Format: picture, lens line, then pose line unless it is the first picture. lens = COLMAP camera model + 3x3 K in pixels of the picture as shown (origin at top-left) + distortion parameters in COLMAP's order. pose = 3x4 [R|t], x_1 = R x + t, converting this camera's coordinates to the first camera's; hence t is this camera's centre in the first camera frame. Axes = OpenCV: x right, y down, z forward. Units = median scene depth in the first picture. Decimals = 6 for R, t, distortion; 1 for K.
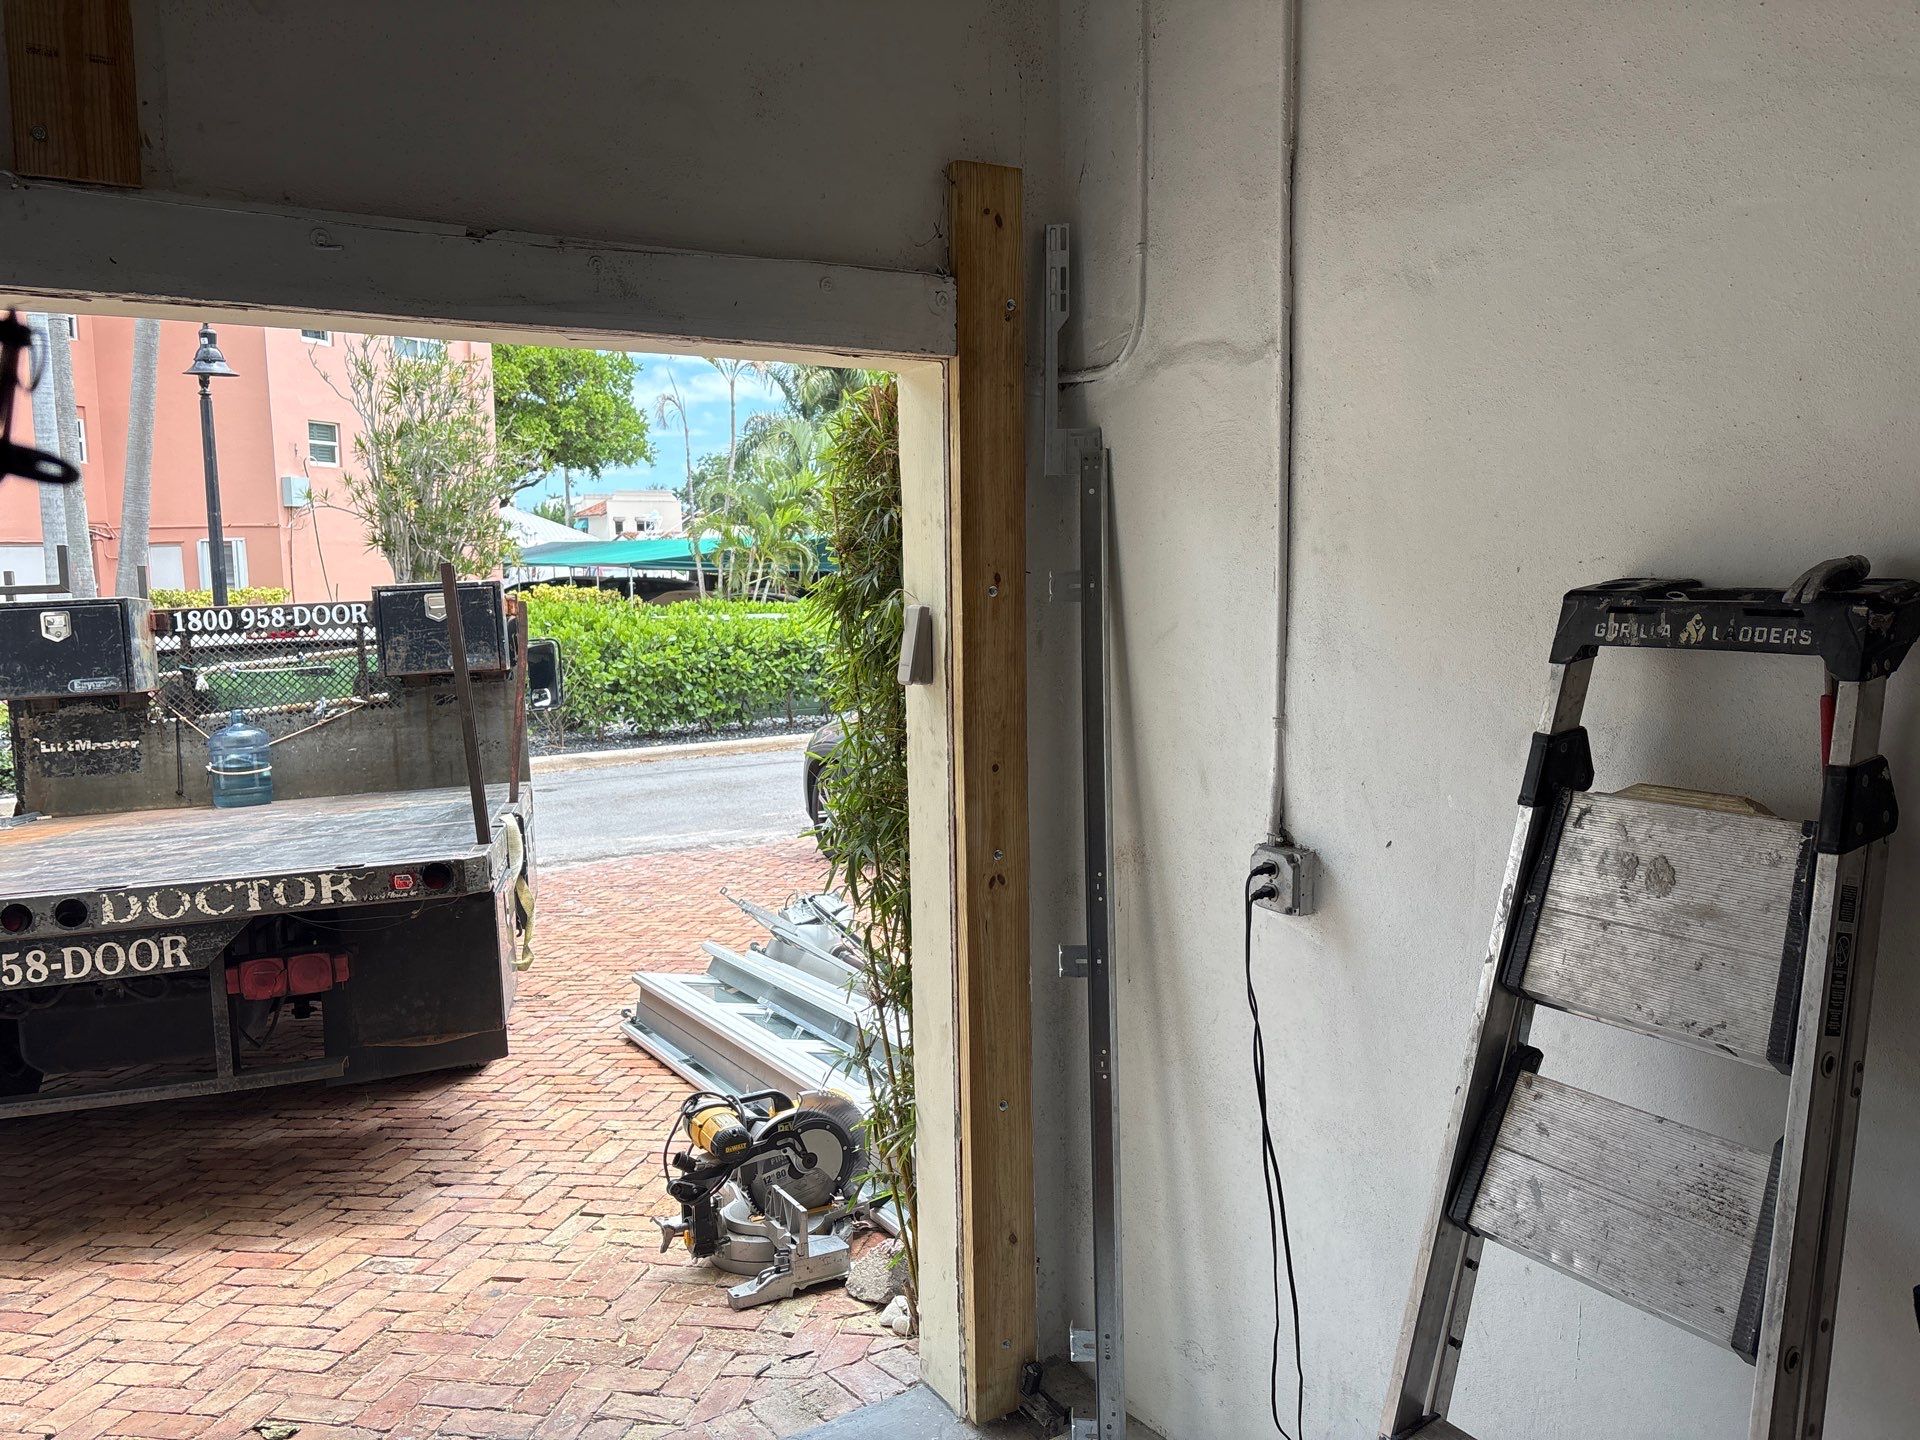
lens RADIAL K [[1435.7, 0, 957.7], [0, 1435.7, 732.8], [0, 0, 1]] dist [0.036255, -0.046172]
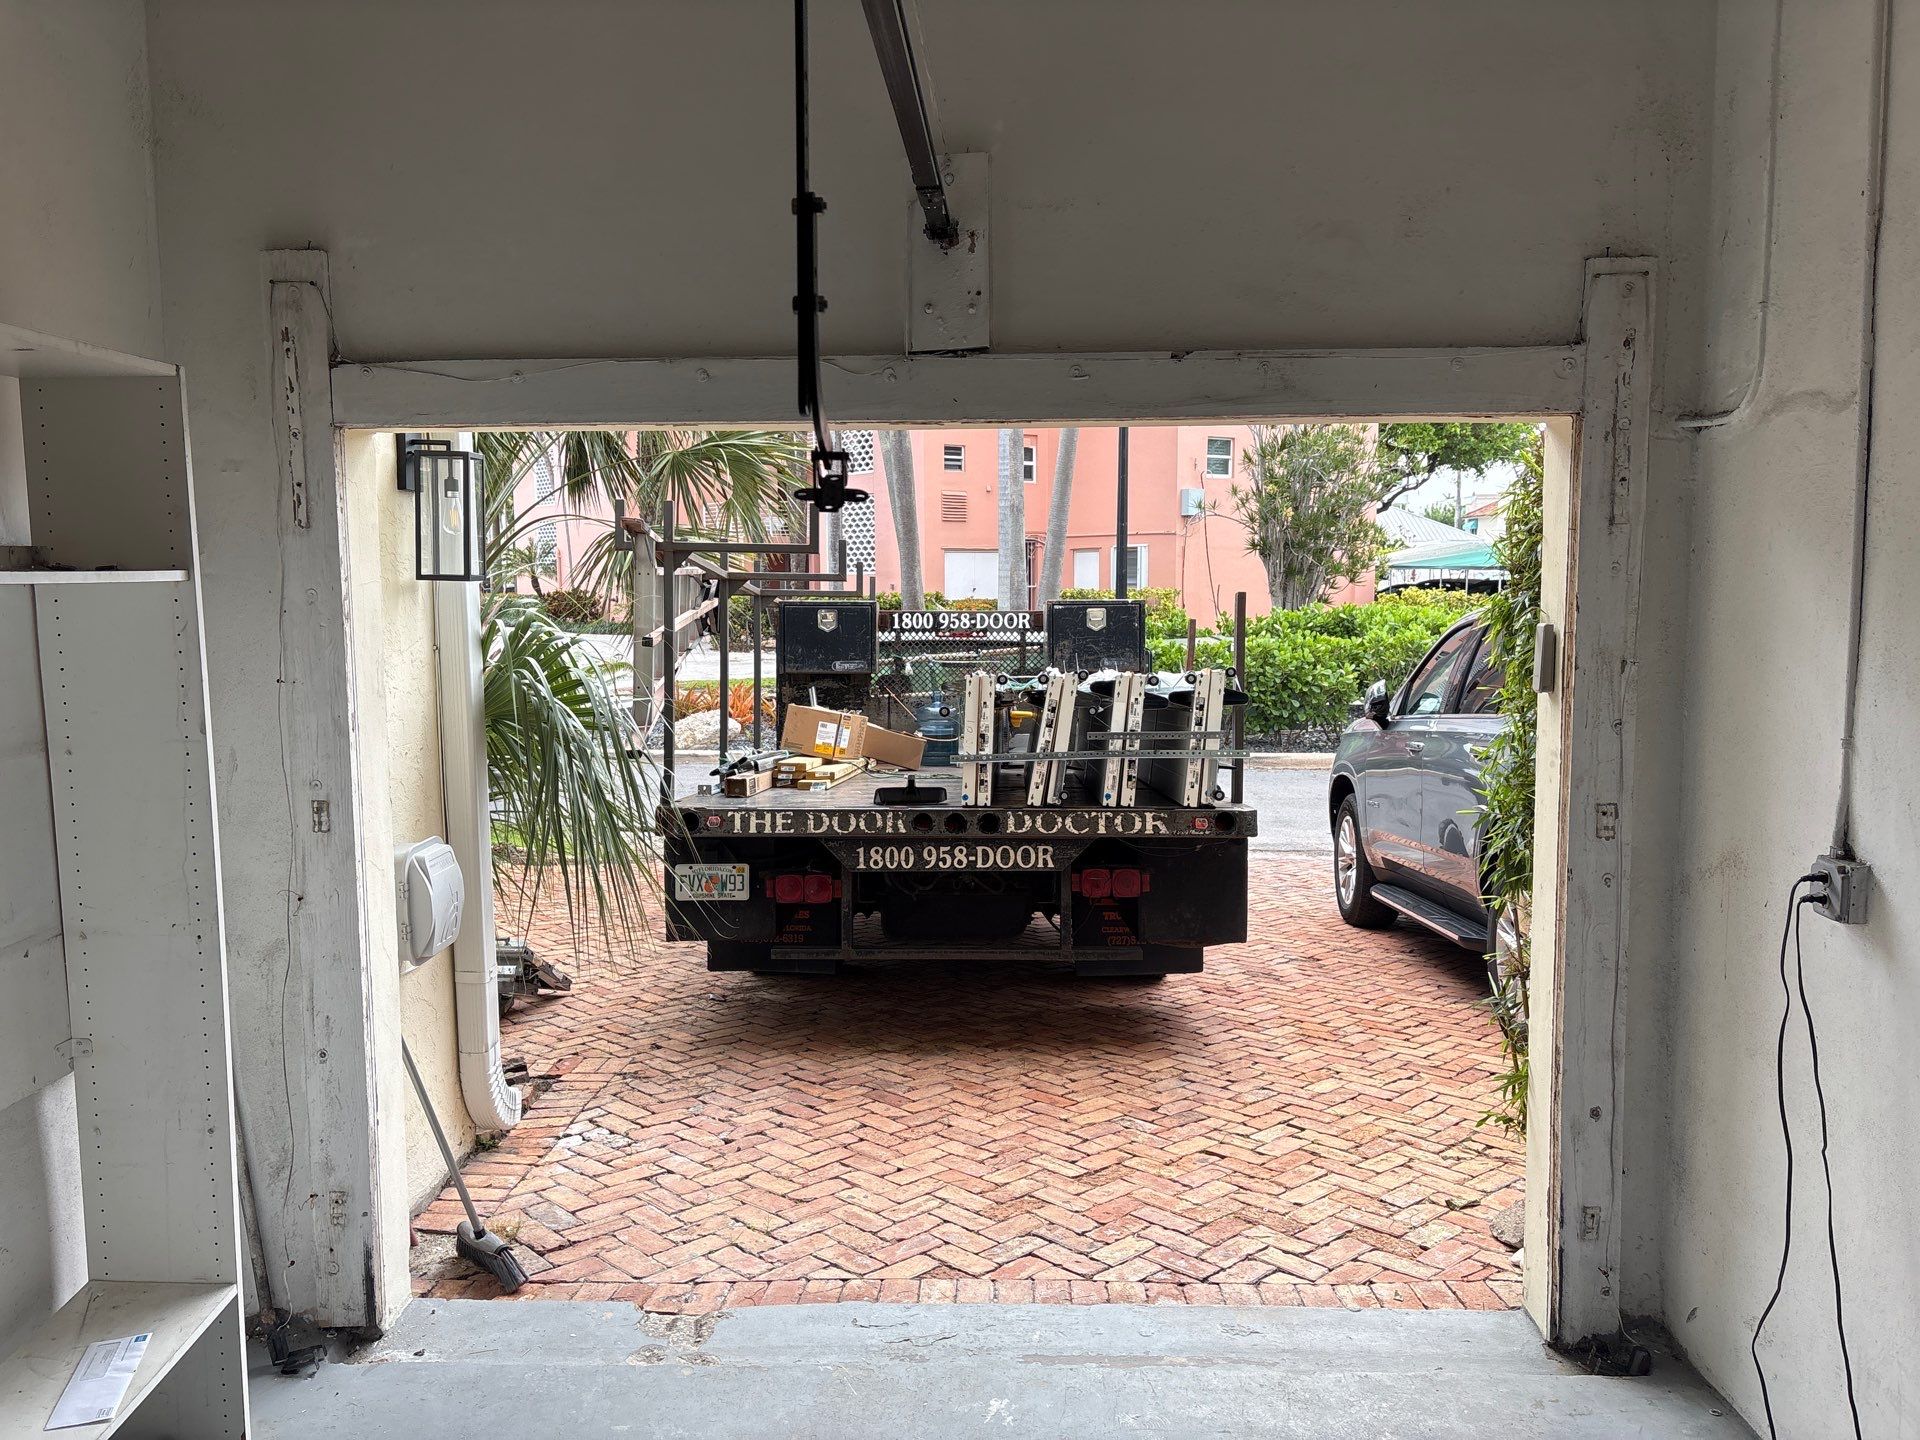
lens RADIAL K [[1454.7, 0, 957.6], [0, 1454.7, 714.6], [0, 0, 1]] dist [0.048860, -0.051655]
pose [[0.826395, 0.063688, -0.559478, 0.134342], [-0.071338, 0.997419, 0.008169, 0.004398], [0.558554, 0.033161, 0.828805, -0.131664]]
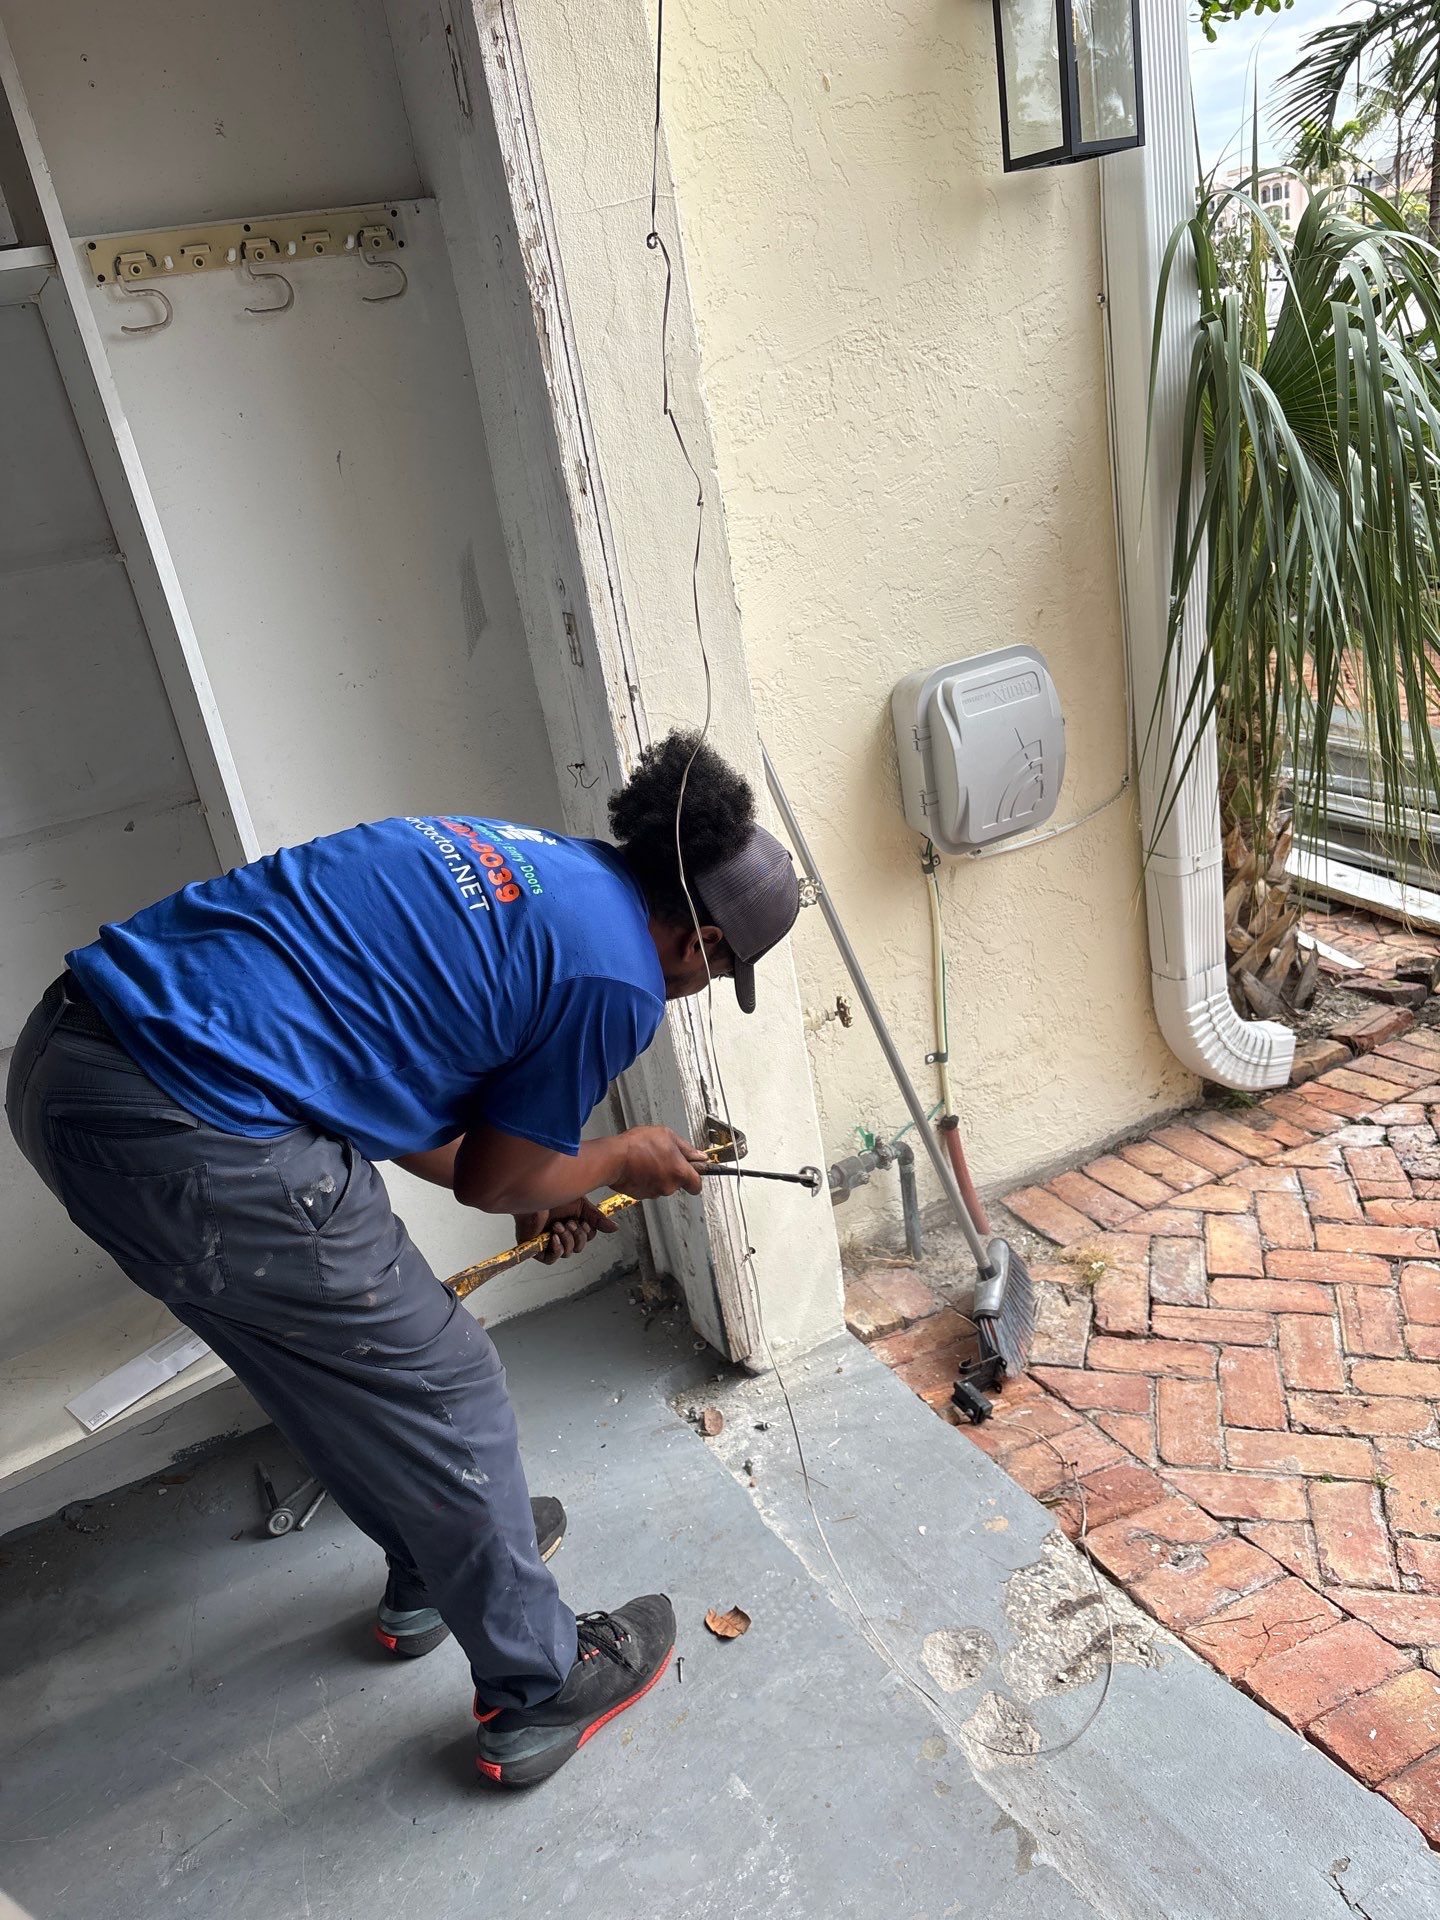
lens RADIAL K [[1454.7, 0, 720.0], [0, 1454.7, 960.0], [0, 0, 1]] dist [0.048860, -0.051655]
pose [[-0.068089, 0.387333, -0.919422, -0.059892], [0.046814, 0.921786, 0.384862, 0.003323], [0.996580, -0.016837, -0.080896, 0.326164]]
